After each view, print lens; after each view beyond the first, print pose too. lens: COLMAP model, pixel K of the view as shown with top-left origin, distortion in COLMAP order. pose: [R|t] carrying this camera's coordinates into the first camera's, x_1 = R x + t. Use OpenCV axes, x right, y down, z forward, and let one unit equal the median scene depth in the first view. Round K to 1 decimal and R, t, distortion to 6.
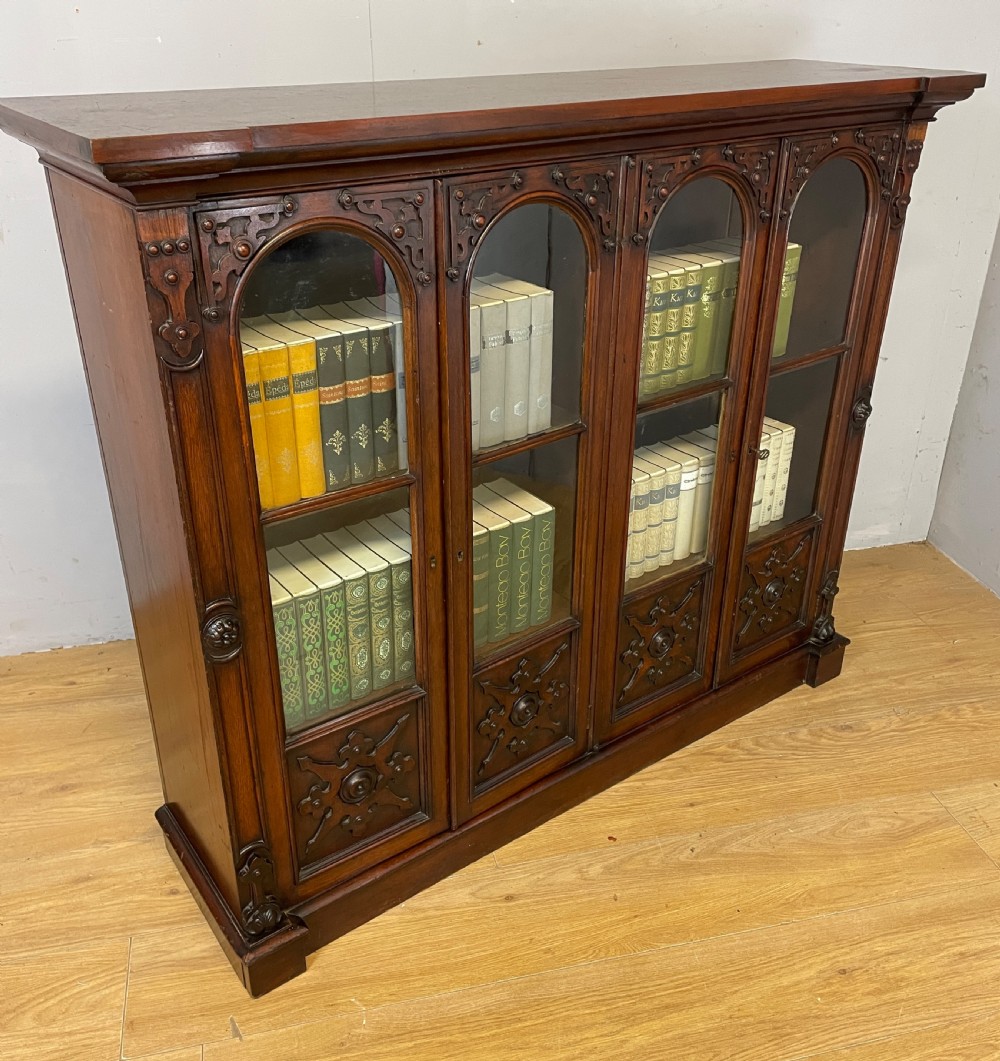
lens RADIAL K [[1012.2, 0, 499.0], [0, 1012.2, 506.0], [0, 0, 1]] dist [0.132148, -0.247719]
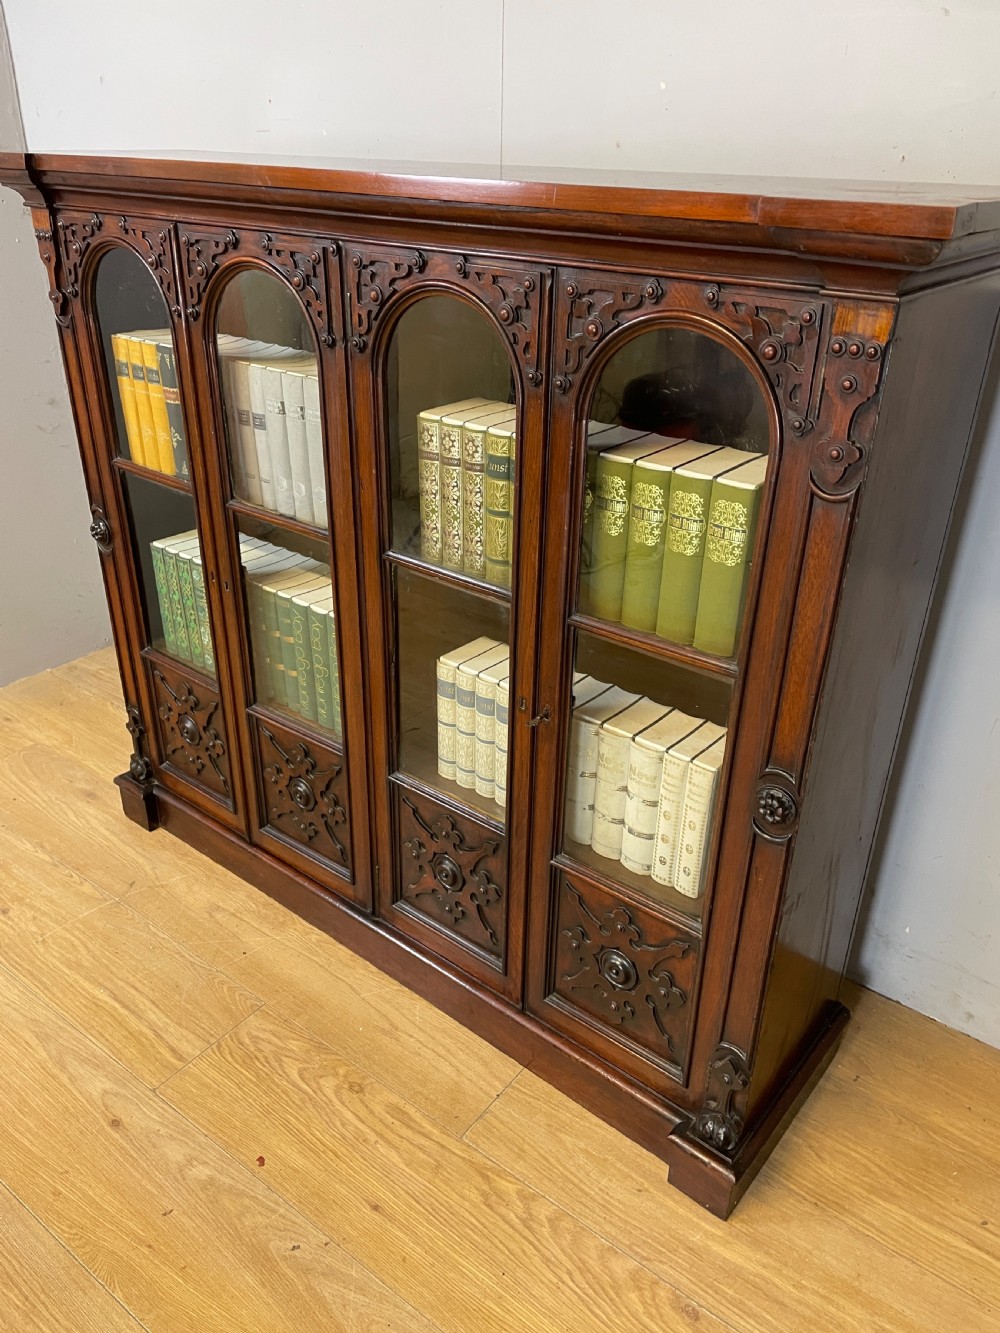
lens RADIAL K [[1009.4, 0, 498.8], [0, 1009.4, 673.8], [0, 0, 1]] dist [0.099937, -0.131241]
pose [[0.256167, 0.450142, -0.855424, 1.031764], [-0.455787, 0.836648, 0.303772, -0.345442], [0.852430, 0.312075, 0.419491, 0.828726]]
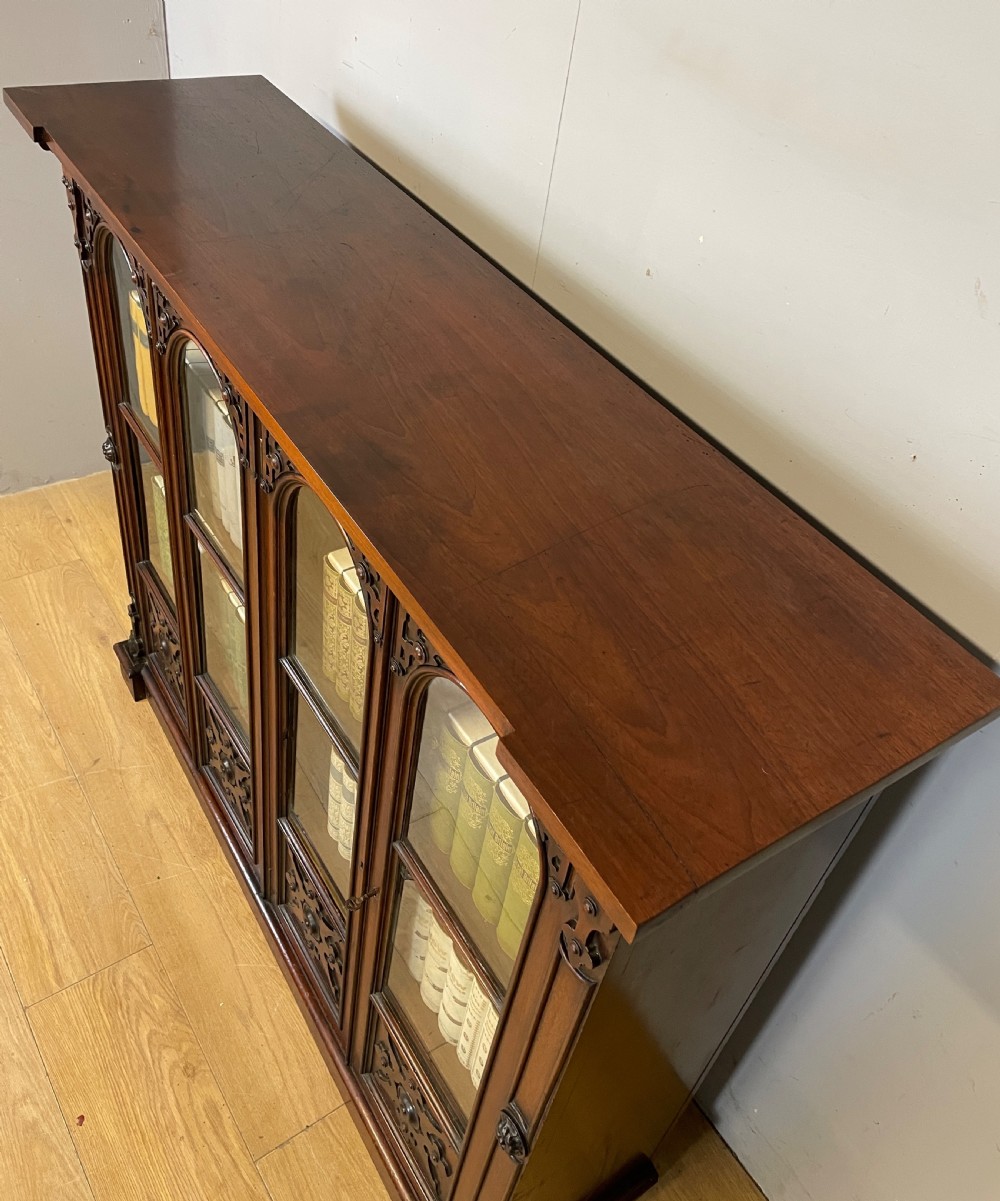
lens RADIAL K [[1011.7, 0, 501.4], [0, 1011.7, 540.4], [0, 0, 1]] dist [0.079064, -0.103875]
pose [[-0.044731, 0.638616, -0.768224, 0.771875], [-0.571717, 0.614250, 0.543908, -0.778406], [0.819231, 0.463537, 0.337631, 0.903028]]
